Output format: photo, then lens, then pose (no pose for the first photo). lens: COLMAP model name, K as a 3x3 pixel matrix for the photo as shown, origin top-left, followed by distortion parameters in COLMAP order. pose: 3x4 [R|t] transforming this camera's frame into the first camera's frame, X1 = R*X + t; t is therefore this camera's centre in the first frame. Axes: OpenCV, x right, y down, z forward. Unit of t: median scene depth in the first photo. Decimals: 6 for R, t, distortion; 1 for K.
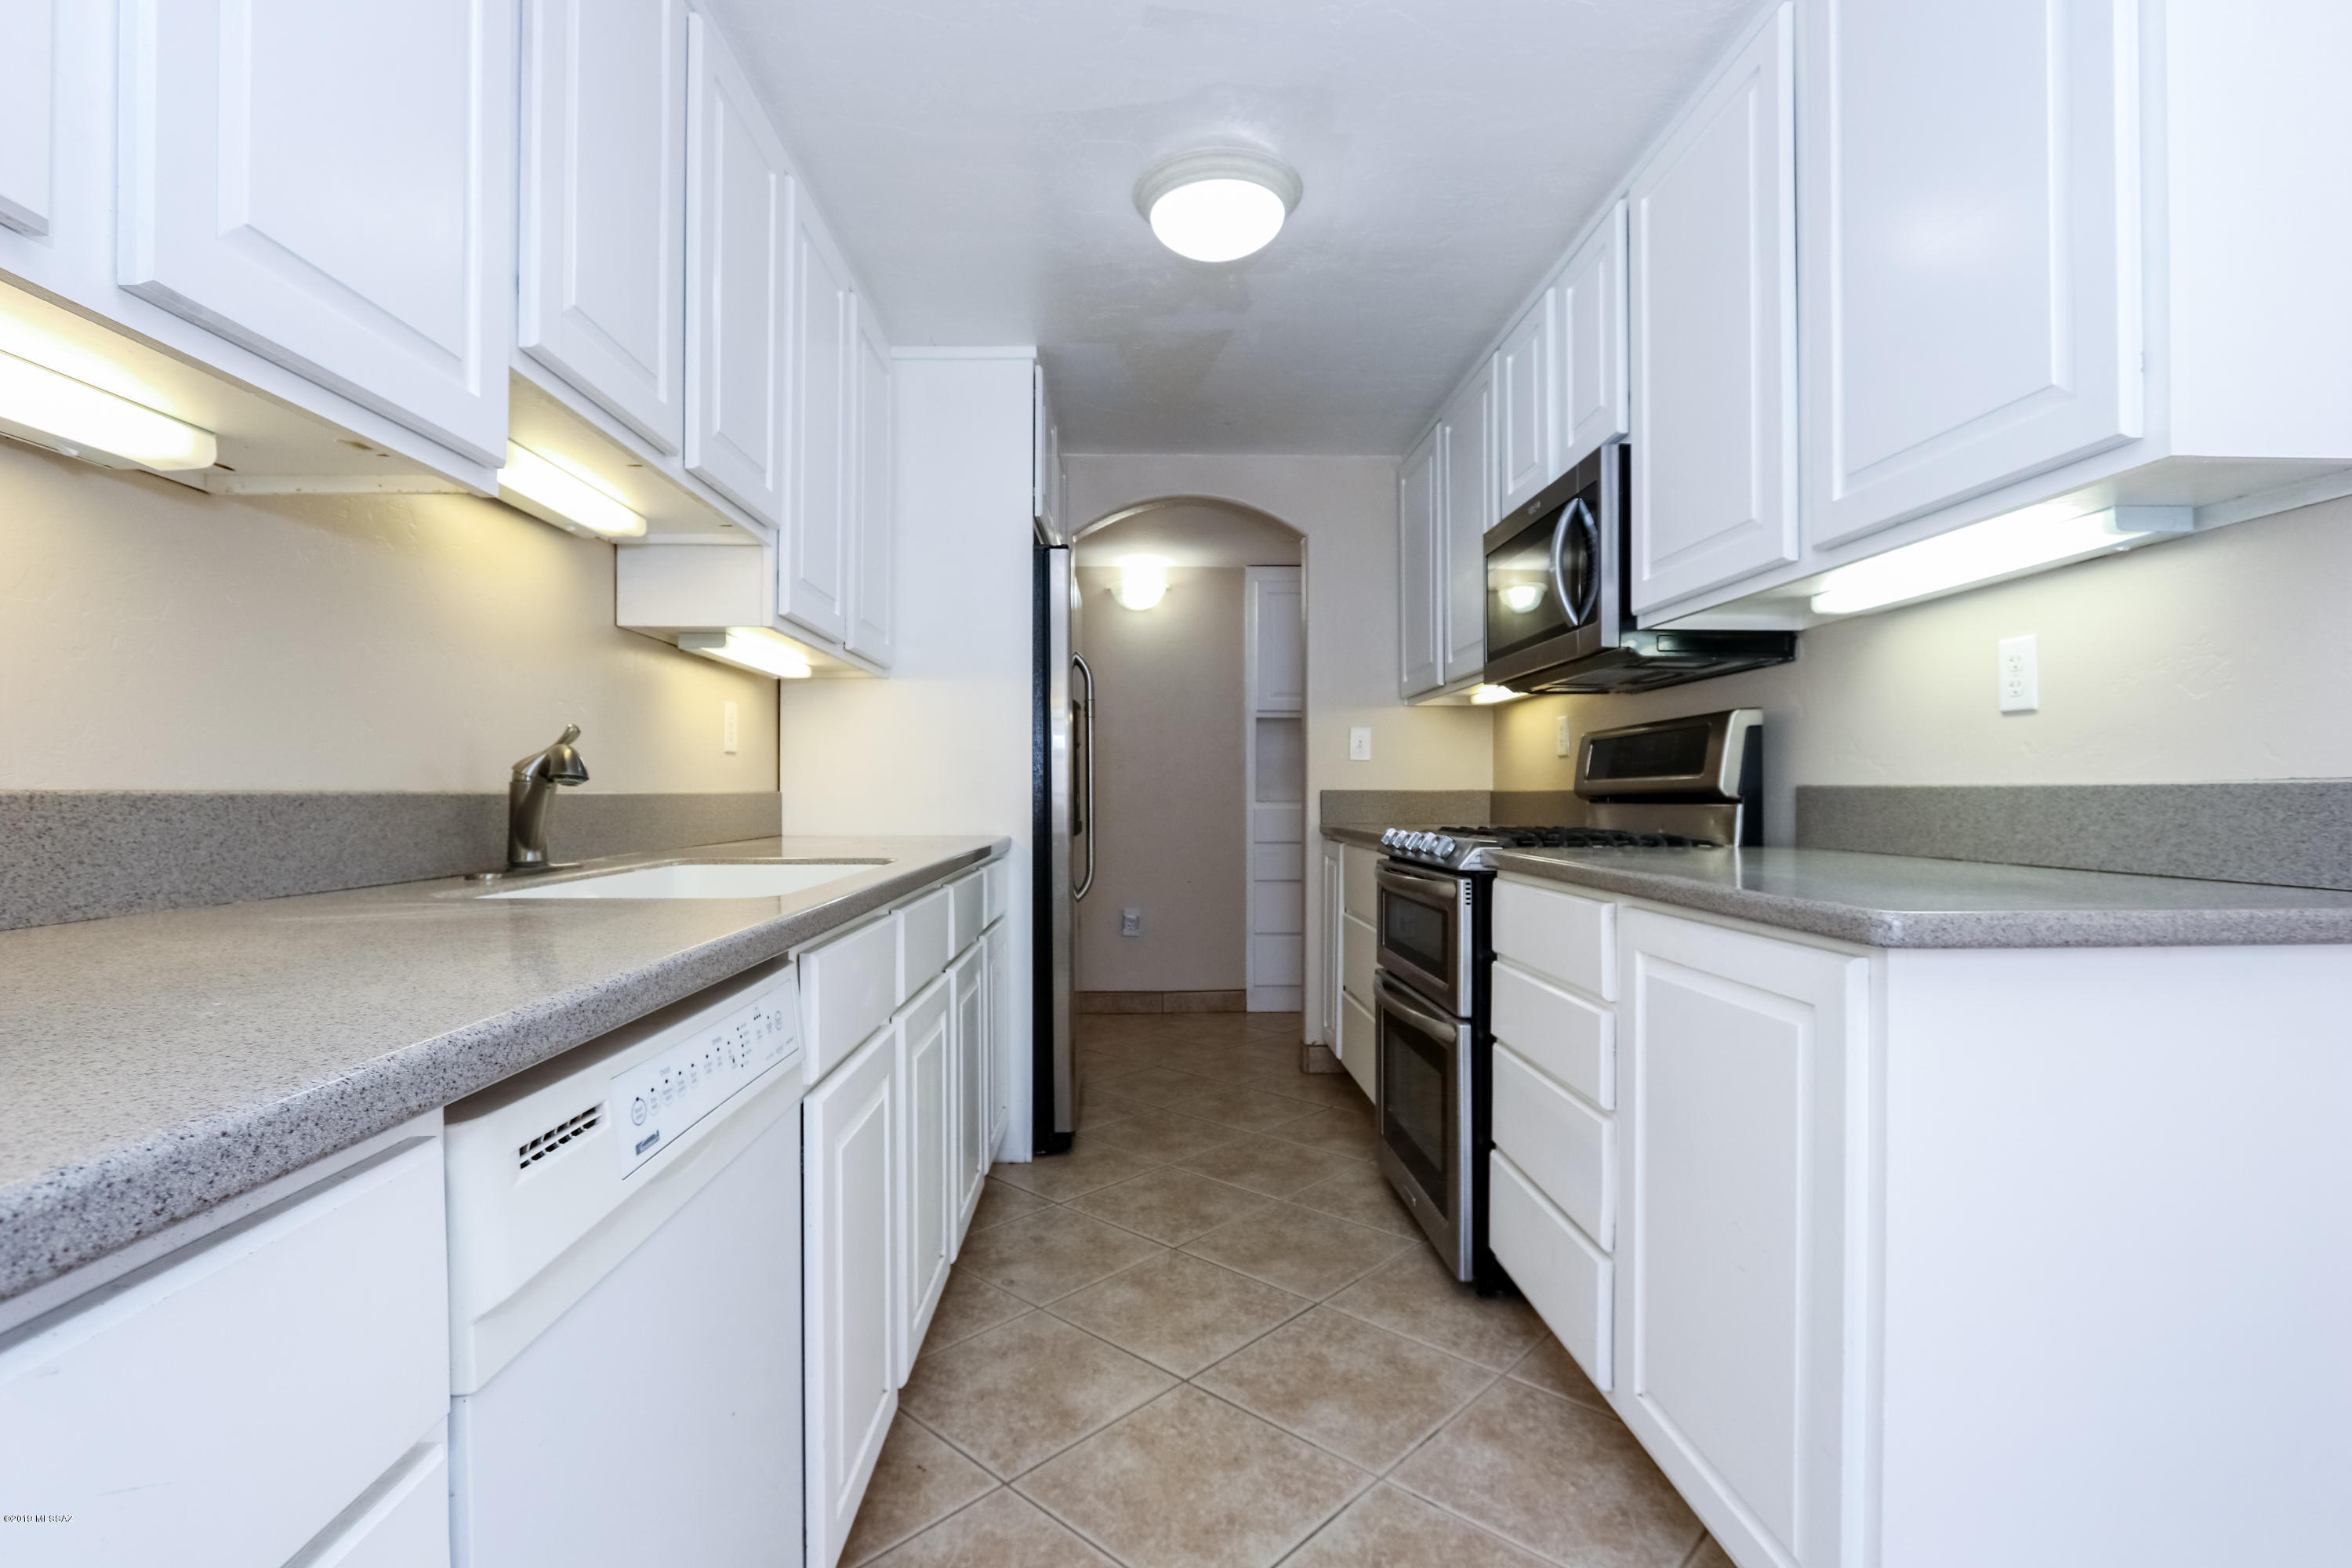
lens RADIAL K [[1097.4, 0, 1168.6], [0, 1097.4, 800.2], [0, 0, 1]] dist [-0.020427, 0.002695]
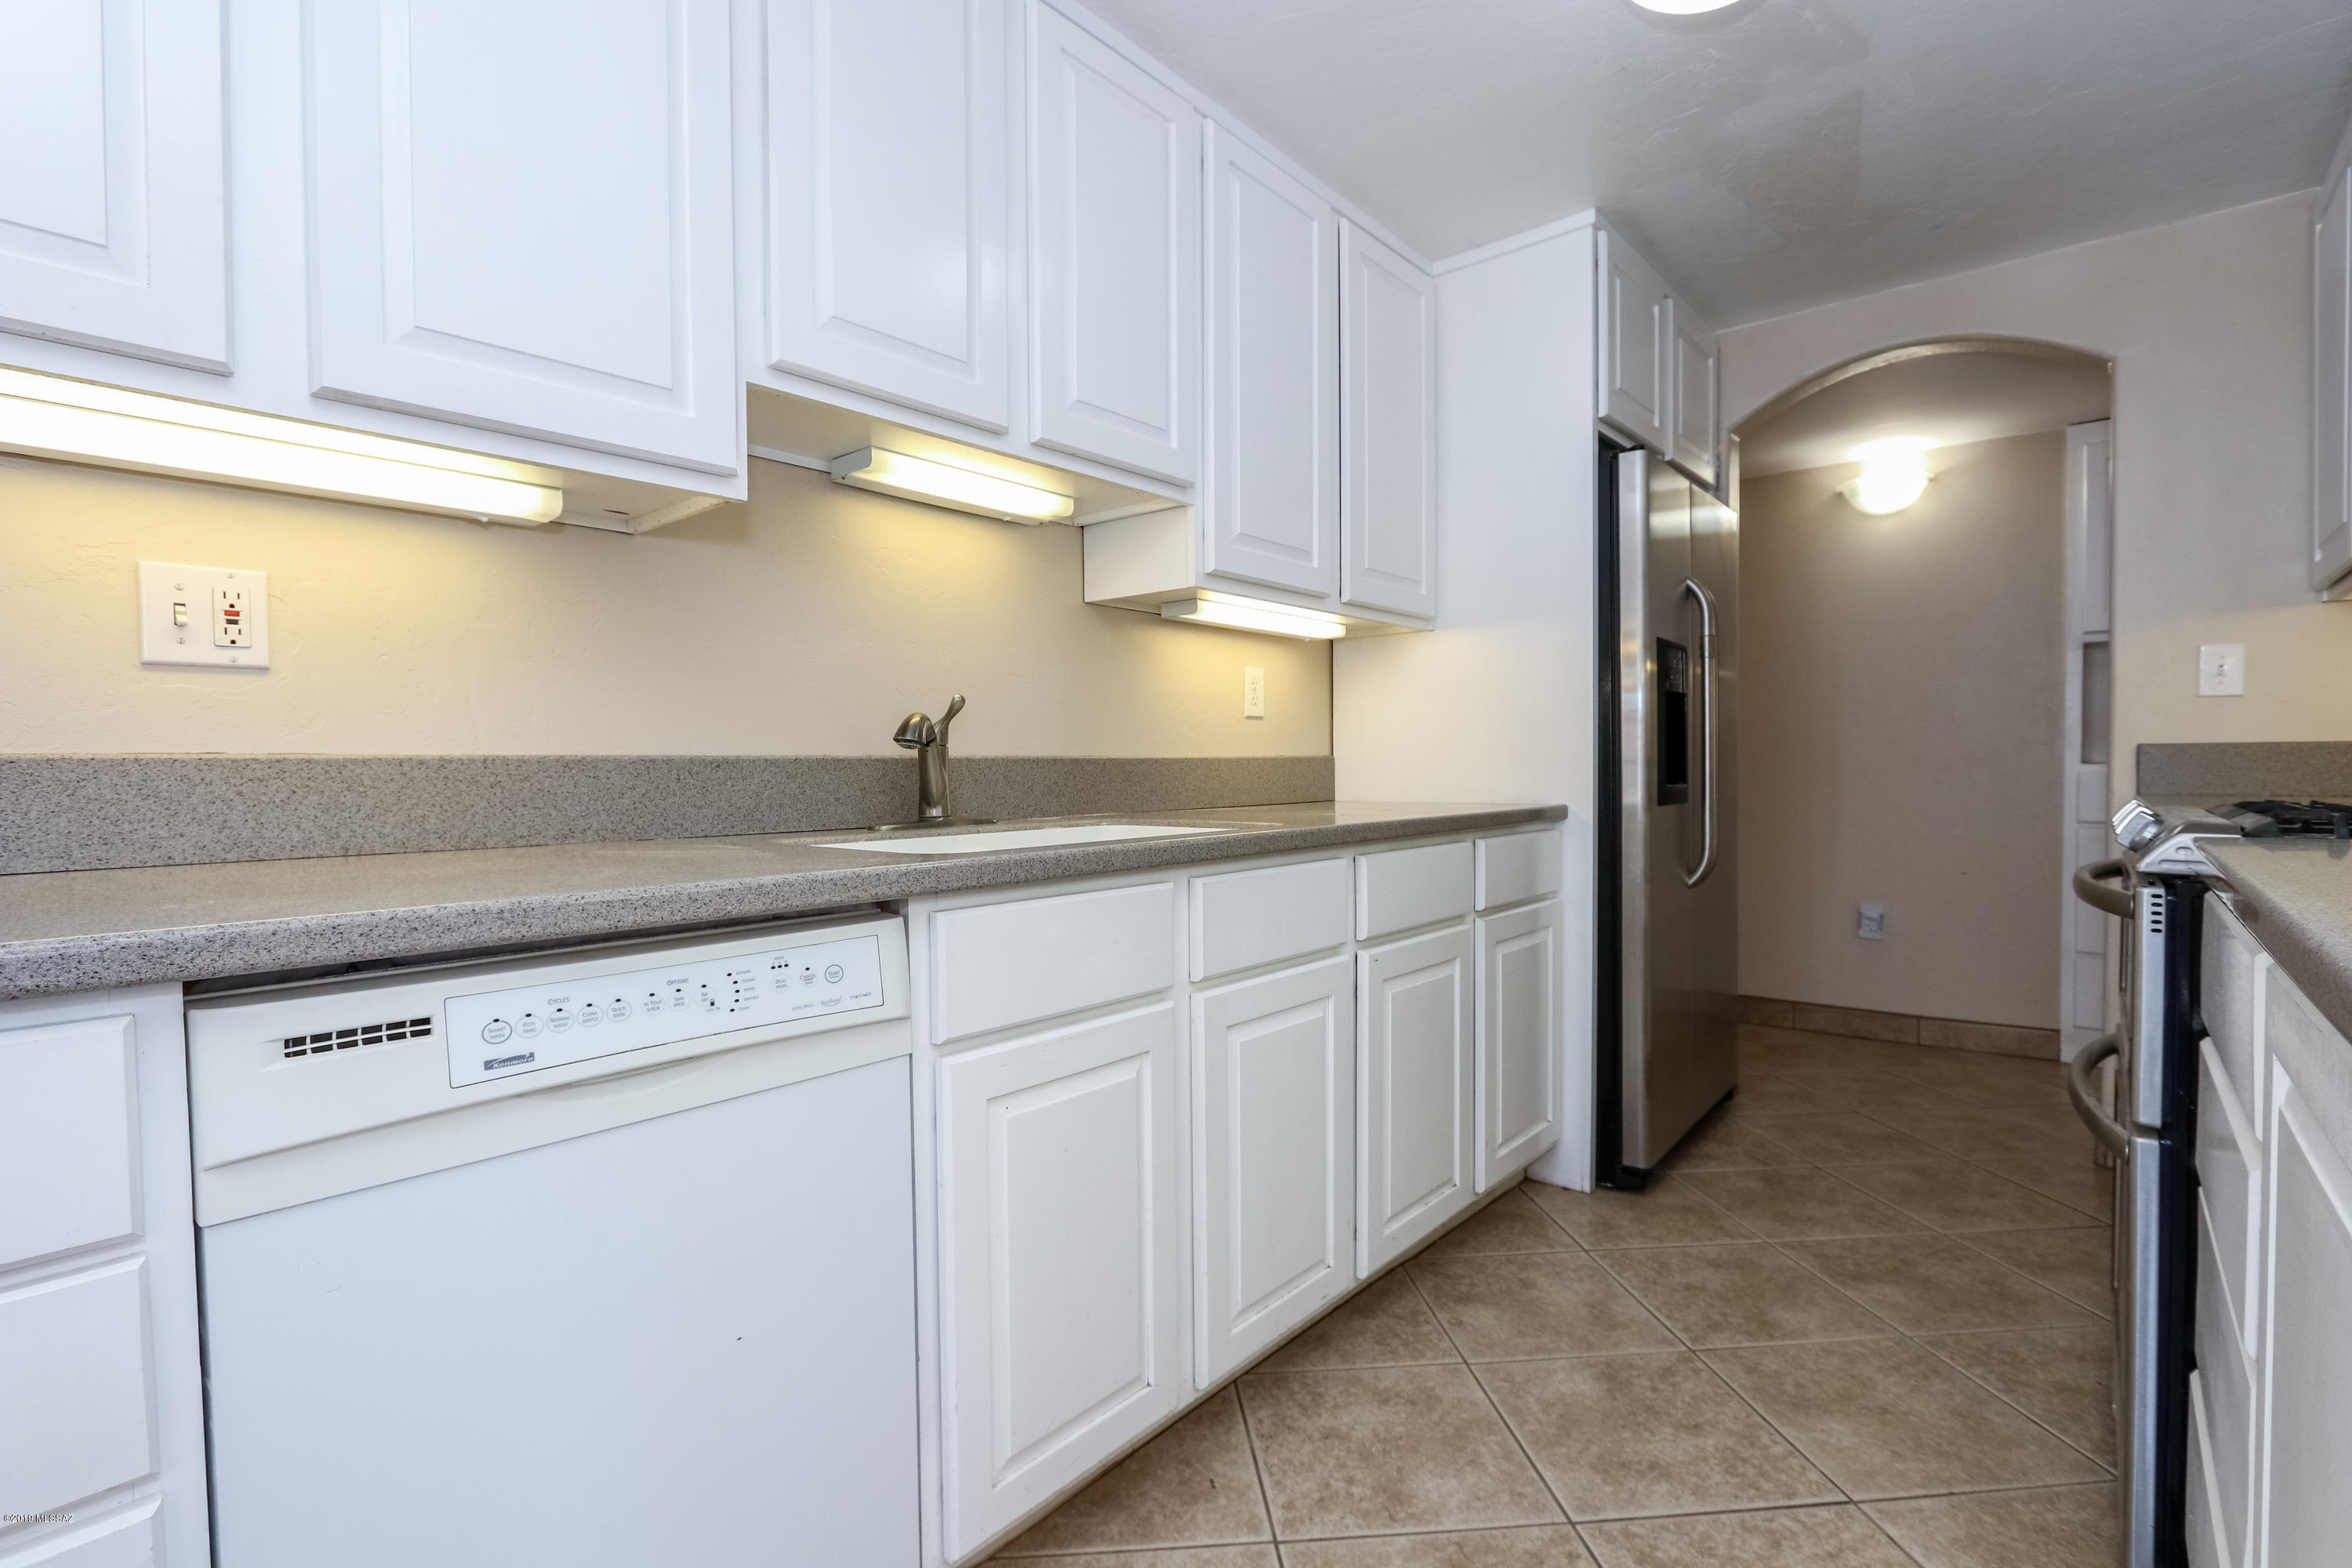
lens RADIAL K [[1097.4, 0, 1132.3], [0, 1097.4, 798.4], [0, 0, 1]] dist [-0.020427, 0.002695]
pose [[0.733091, 0.011347, -0.680035, 0.248266], [0.006320, 0.999704, 0.023494, 0.008343], [0.680101, -0.021521, 0.732803, 0.210294]]
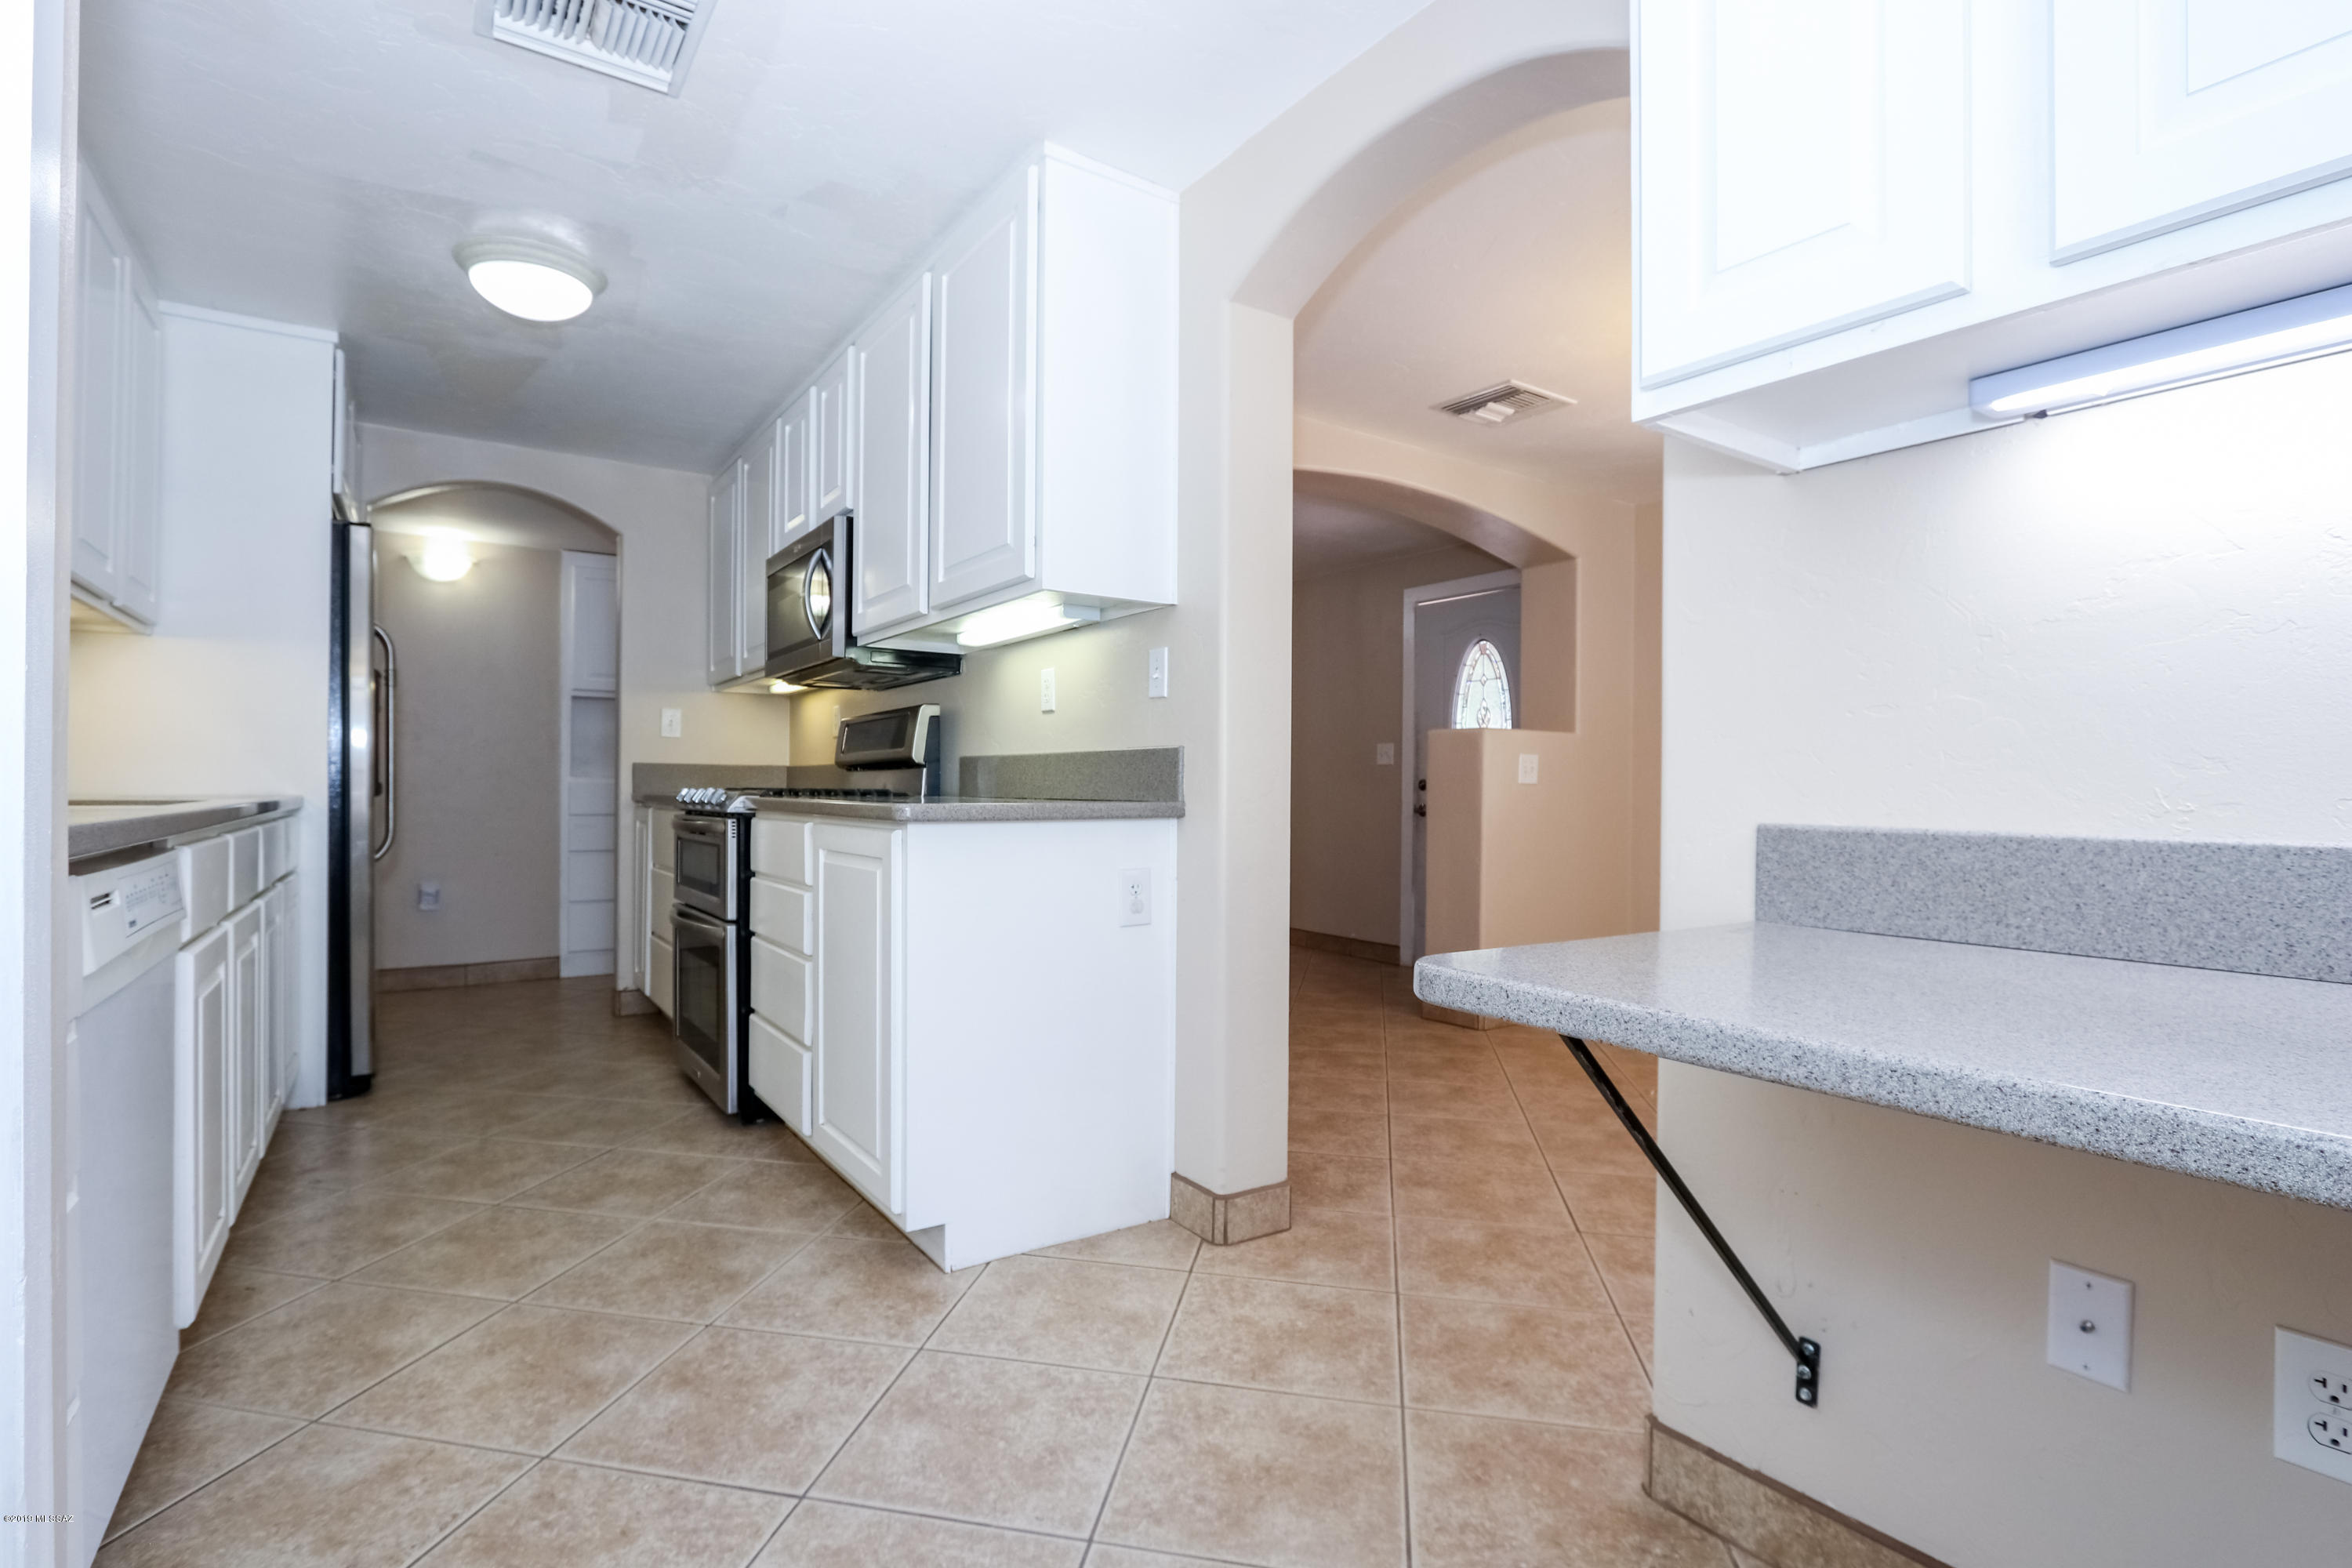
lens RADIAL K [[1097.4, 0, 1149.4], [0, 1097.4, 795.6], [0, 0, 1]] dist [-0.020427, 0.002695]
pose [[0.847513, 0.005209, 0.530749, -0.012251], [-0.006855, 0.999976, 0.001132, 0.035479], [-0.530730, -0.004598, 0.847529, -0.410304]]
